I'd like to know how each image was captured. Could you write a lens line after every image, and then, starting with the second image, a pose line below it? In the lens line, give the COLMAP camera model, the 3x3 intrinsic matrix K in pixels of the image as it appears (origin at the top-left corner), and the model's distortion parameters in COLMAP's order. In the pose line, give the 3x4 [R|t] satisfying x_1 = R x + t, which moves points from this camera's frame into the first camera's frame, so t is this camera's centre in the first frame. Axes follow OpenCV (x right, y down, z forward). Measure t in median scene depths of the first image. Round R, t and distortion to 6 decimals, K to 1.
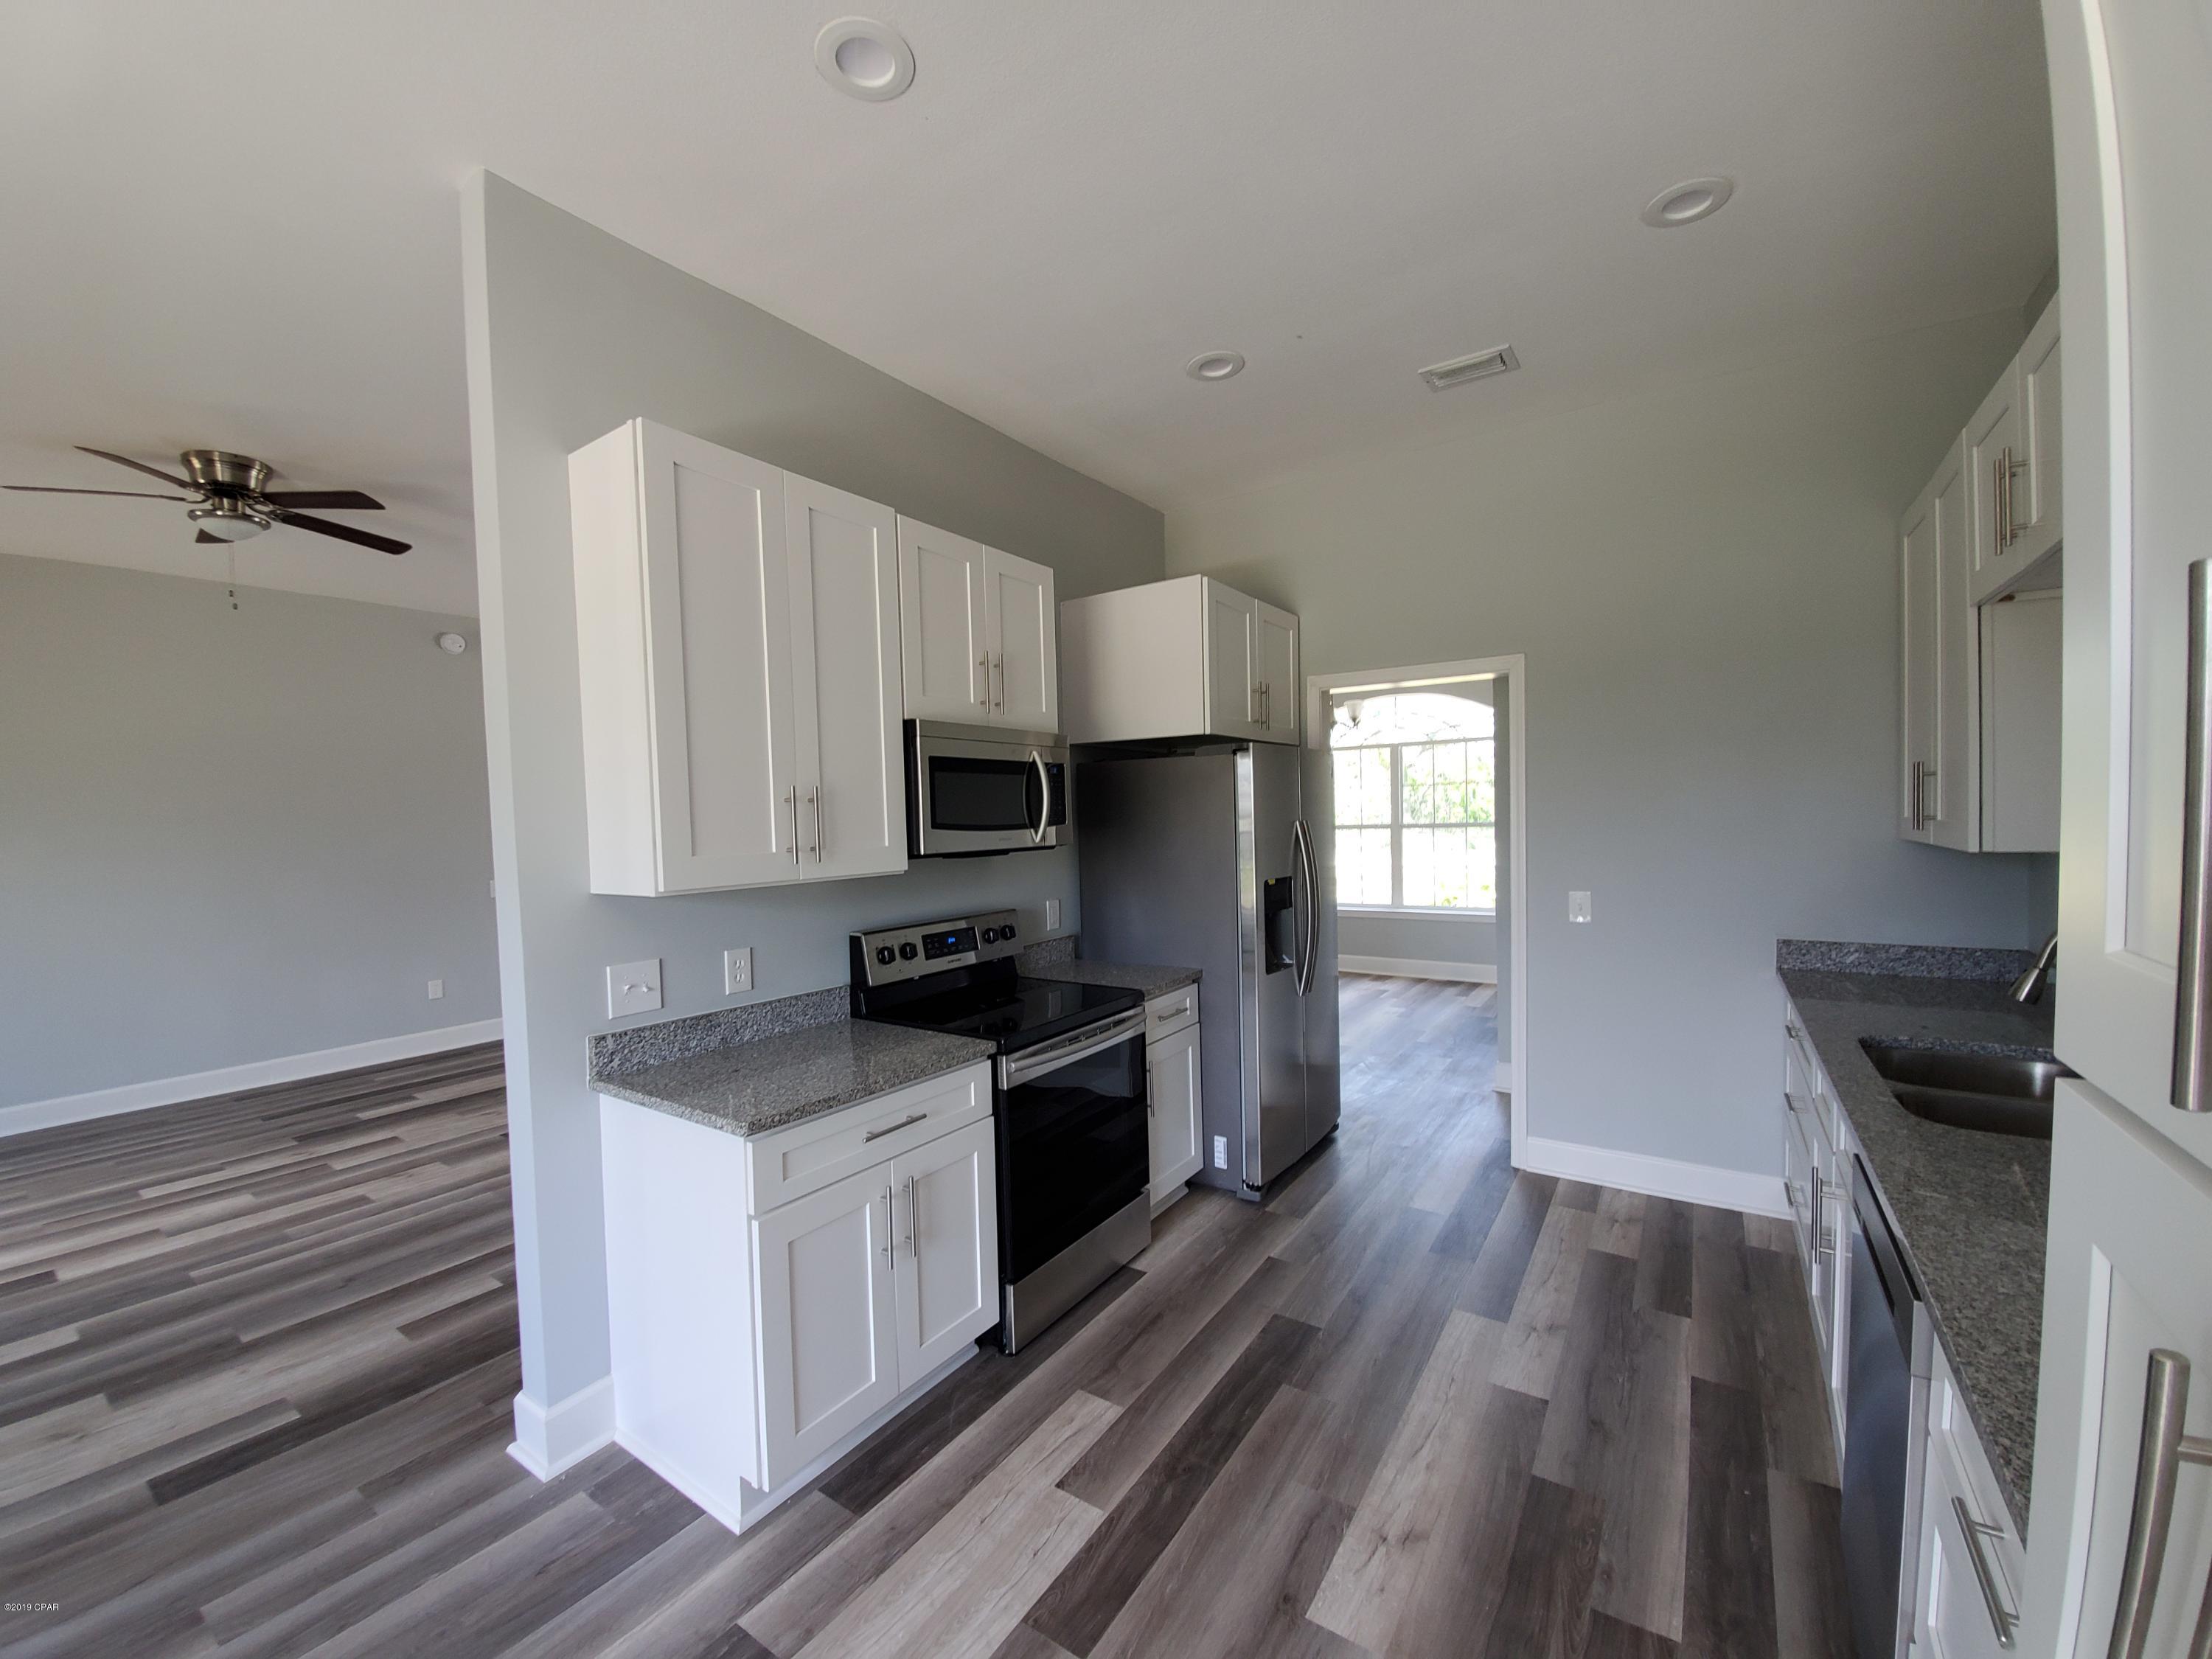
lens RADIAL K [[867.0, 0, 1094.8], [0, 867.0, 841.1], [0, 0, 1]] dist [0.007348, -0.016453]
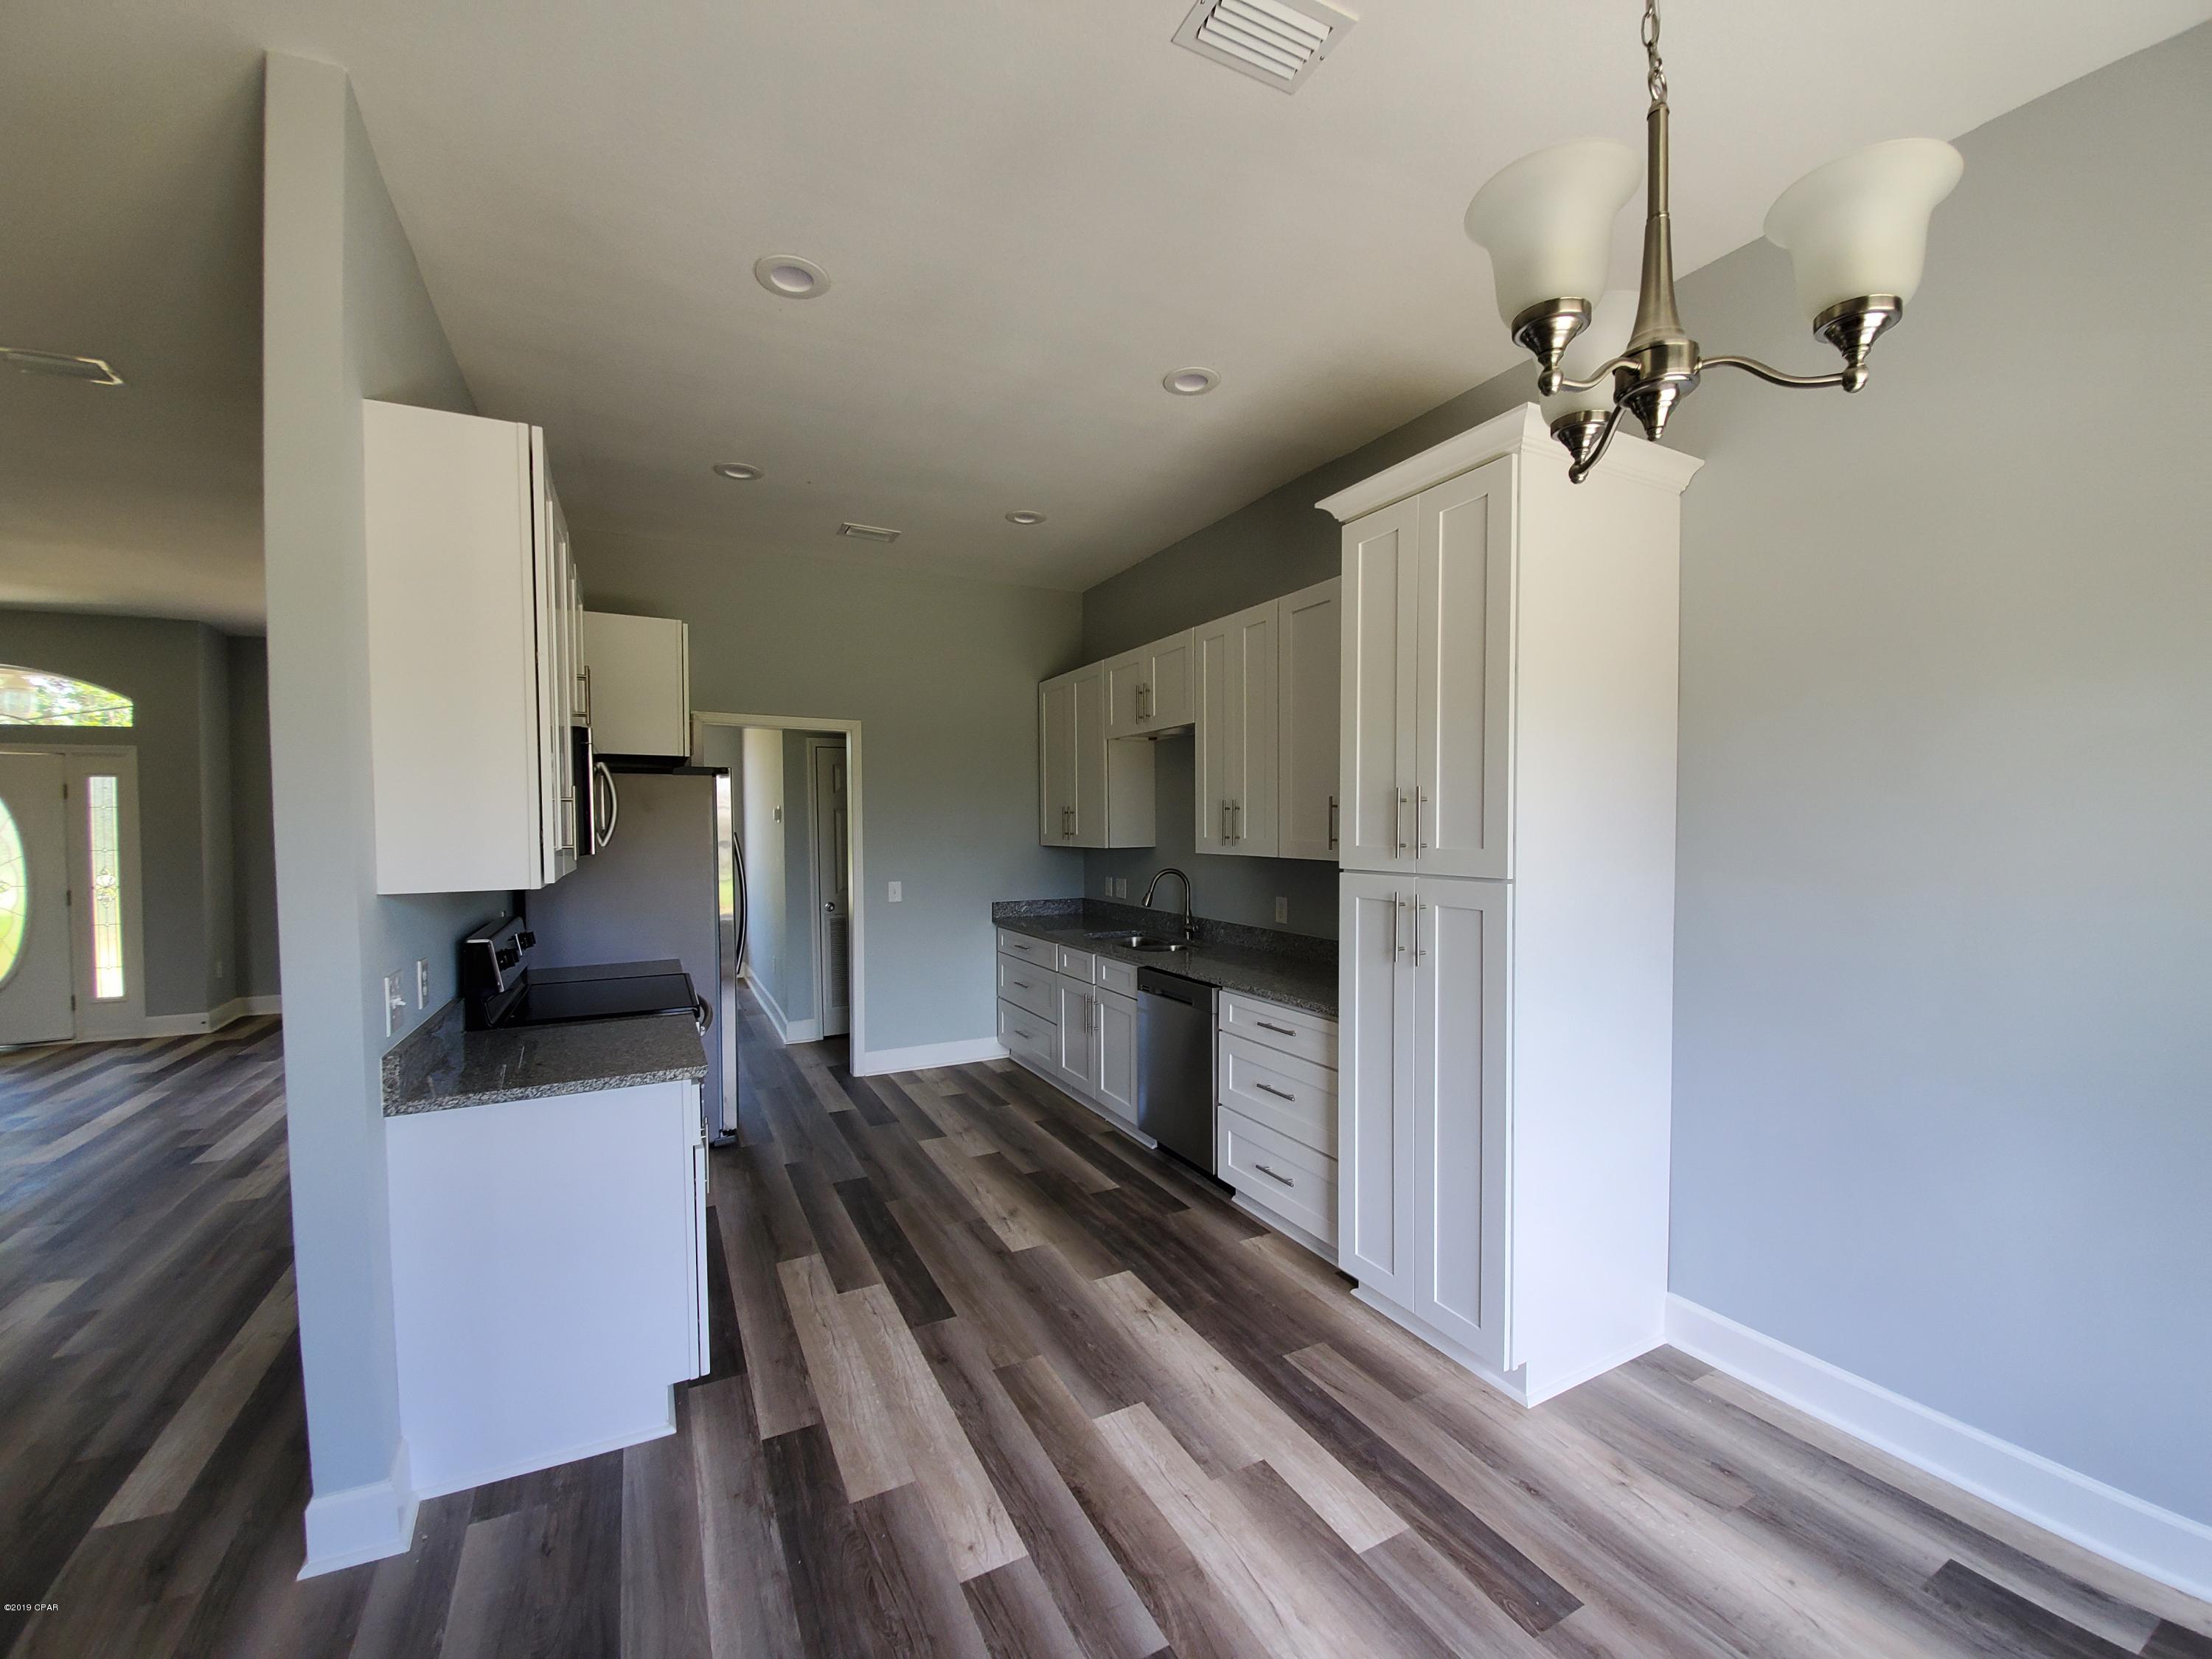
lens RADIAL K [[867.0, 0, 1094.8], [0, 867.0, 841.1], [0, 0, 1]] dist [0.007348, -0.016453]
pose [[0.475184, 0.006646, 0.879861, -1.035918], [0.018276, 0.999681, -0.017421, 0.035225], [-0.879697, 0.024358, 0.474911, -0.056702]]
